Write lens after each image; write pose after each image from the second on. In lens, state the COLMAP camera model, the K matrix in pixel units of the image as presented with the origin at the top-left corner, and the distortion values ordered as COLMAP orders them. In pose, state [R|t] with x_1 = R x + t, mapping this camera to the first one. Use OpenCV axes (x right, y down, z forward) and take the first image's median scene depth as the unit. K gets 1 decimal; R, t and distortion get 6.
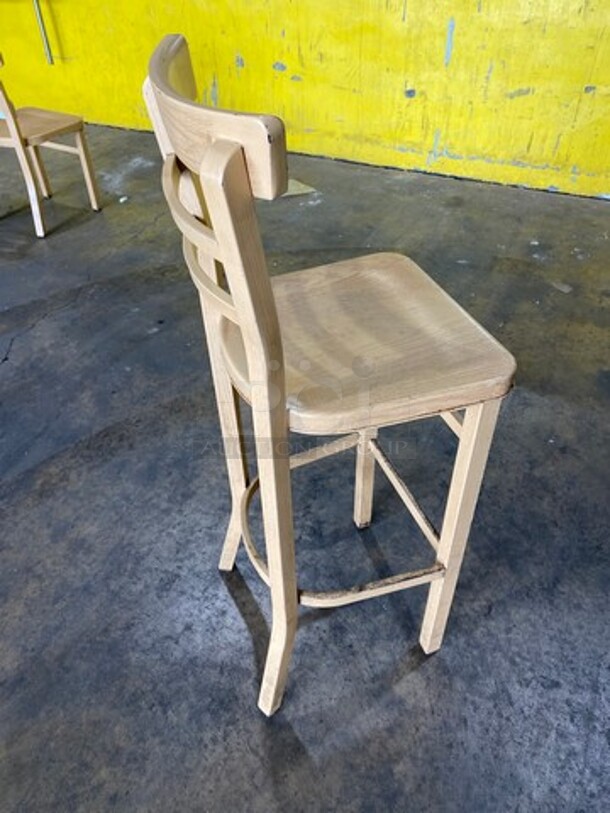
lens RADIAL K [[620.5, 0, 303.3], [0, 620.5, 406.5], [0, 0, 1]] dist [0.021997, -0.010545]
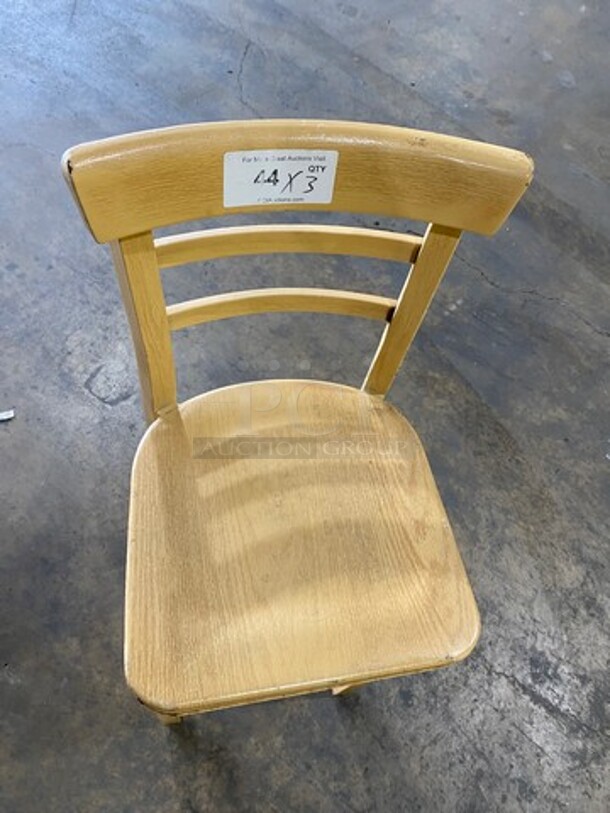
lens RADIAL K [[620.5, 0, 310.3], [0, 620.5, 410.0], [0, 0, 1]] dist [0.021997, -0.010545]
pose [[-0.180460, 0.846504, -0.500864, 0.216197], [-0.750305, 0.210790, 0.626586, -0.410257], [0.635985, 0.488874, 0.597097, 0.296219]]
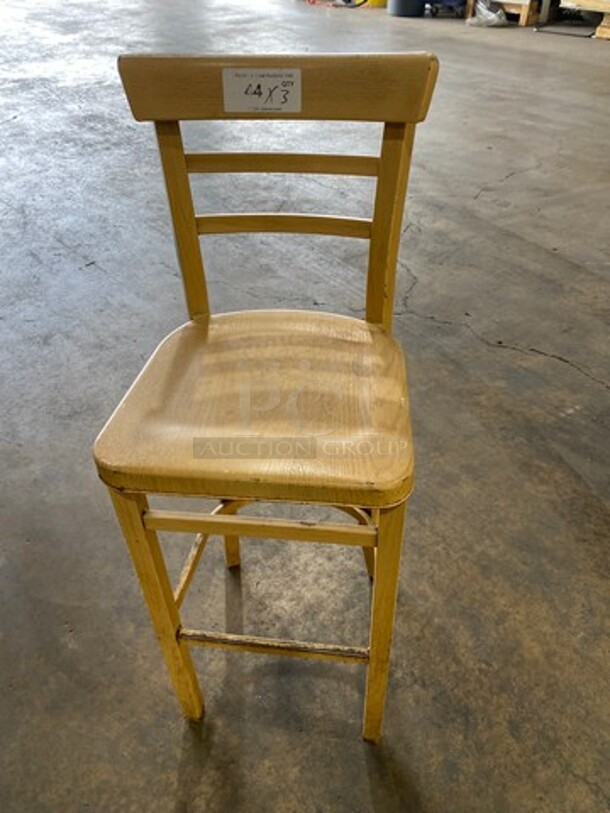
lens RADIAL K [[620.5, 0, 310.5], [0, 620.5, 398.4], [0, 0, 1]] dist [0.021997, -0.010545]
pose [[-0.449466, 0.585408, -0.674743, 0.417532], [-0.562164, 0.401649, 0.722945, -0.500358], [0.694228, 0.704255, 0.148568, 0.570674]]
